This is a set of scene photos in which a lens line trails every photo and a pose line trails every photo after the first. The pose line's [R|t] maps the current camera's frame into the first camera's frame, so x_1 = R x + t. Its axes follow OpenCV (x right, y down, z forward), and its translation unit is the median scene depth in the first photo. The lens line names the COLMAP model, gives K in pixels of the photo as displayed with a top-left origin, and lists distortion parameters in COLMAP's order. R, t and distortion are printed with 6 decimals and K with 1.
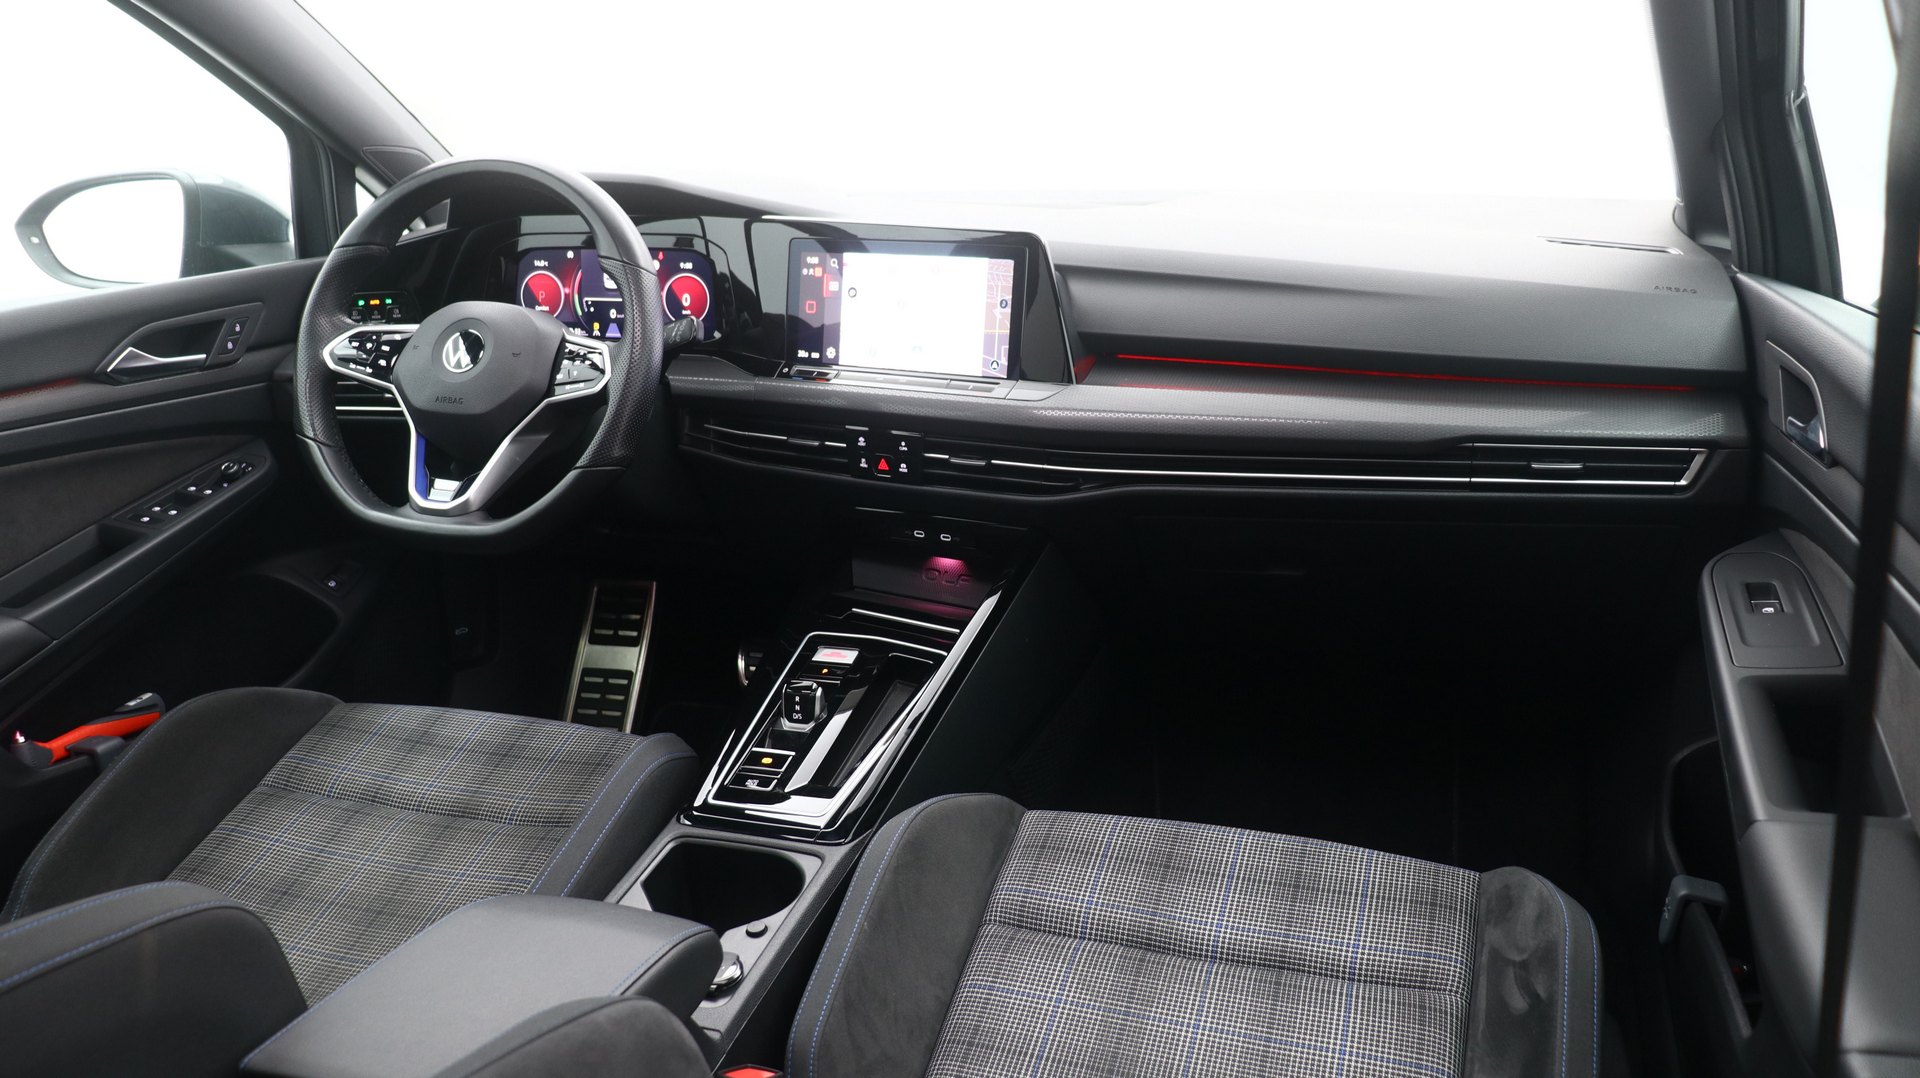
lens RADIAL K [[1549.6, 0, 961.6], [0, 1549.6, 537.9], [0, 0, 1]] dist [-0.018050, 0.009721]
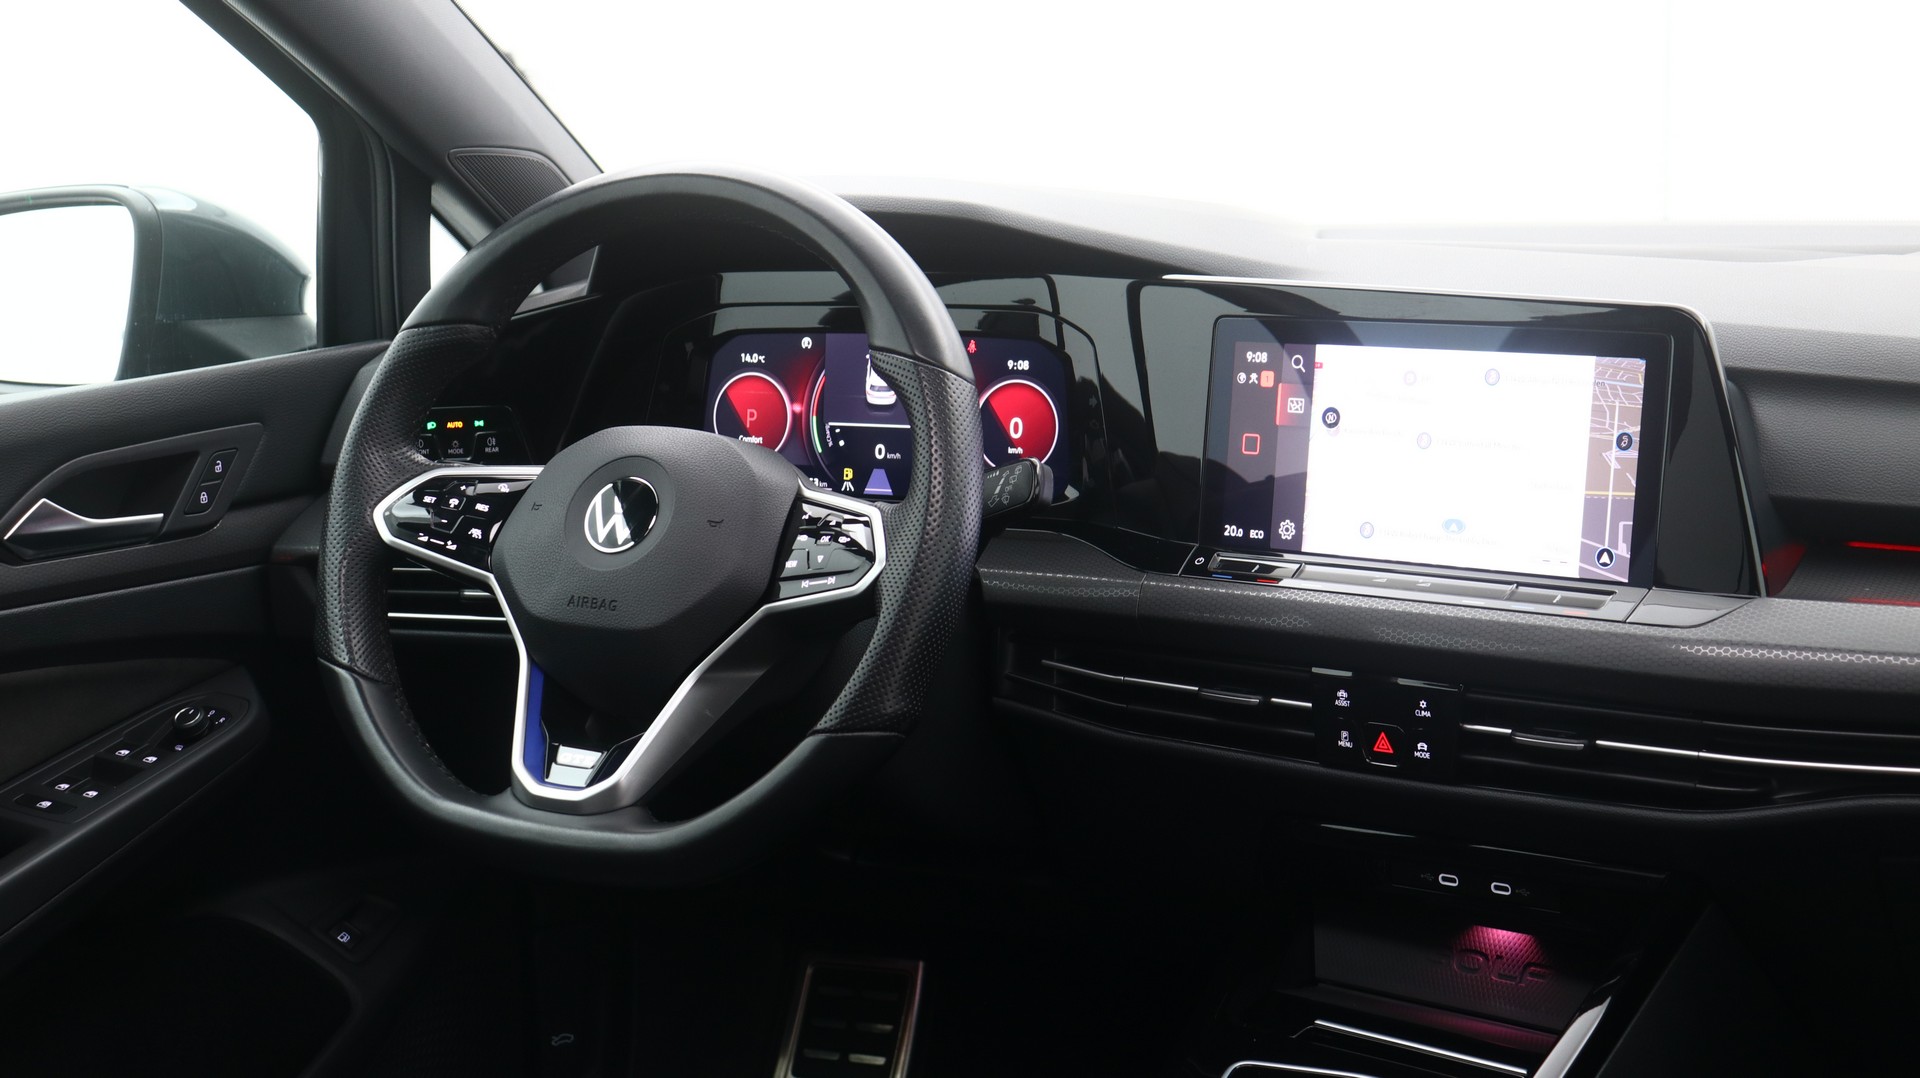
lens RADIAL K [[3151.4, 0, 949.6], [0, 3151.4, 555.5], [0, 0, 1]] dist [0.044843, 0.000000]
pose [[0.984721, 0.017966, -0.173209, -0.011335], [-0.037307, 0.993335, -0.109059, 0.011365], [0.170095, 0.113854, 0.978828, -0.075900]]
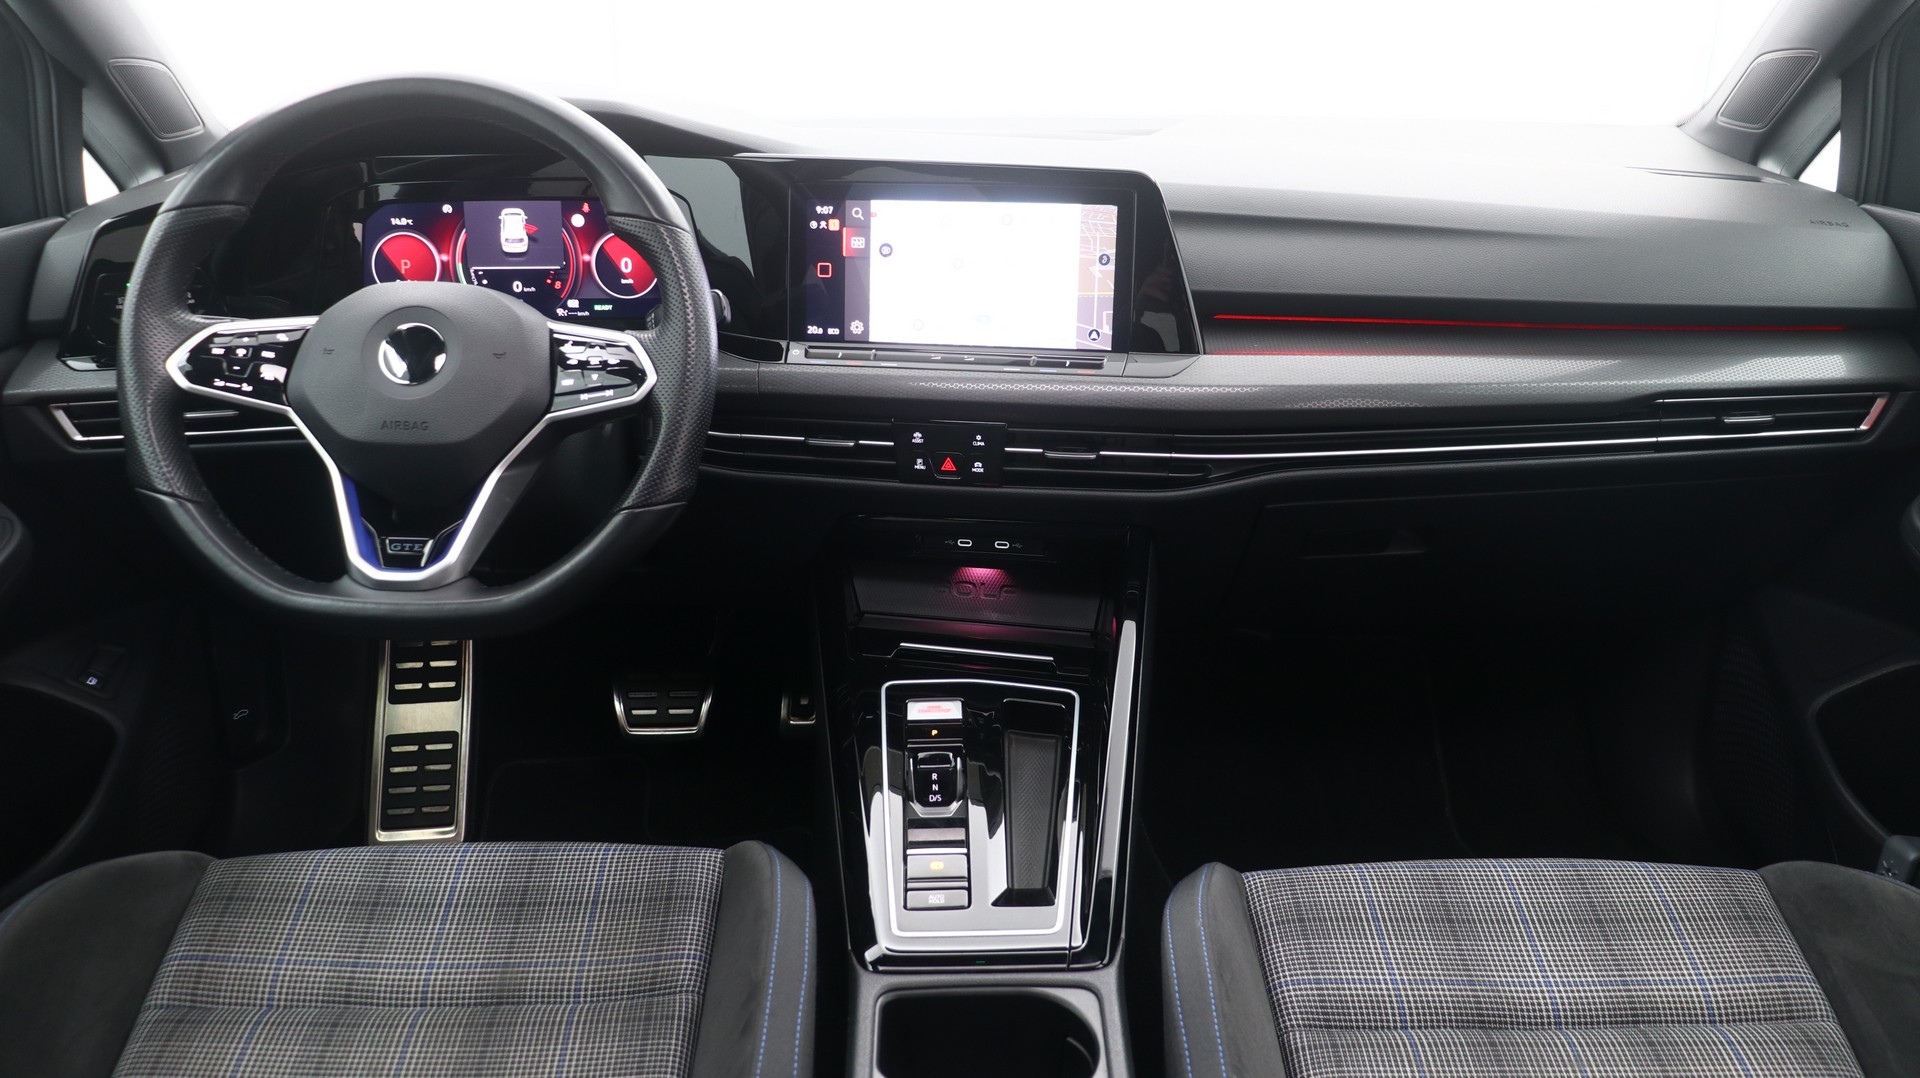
lens RADIAL K [[1549.6, 0, 959.2], [0, 1549.6, 541.4], [0, 0, 1]] dist [-0.018050, 0.009721]
pose [[0.939456, -0.094788, 0.329297, -0.315203], [0.077985, 0.994905, 0.063900, -0.058983], [-0.333676, -0.034351, 0.942062, 0.240714]]
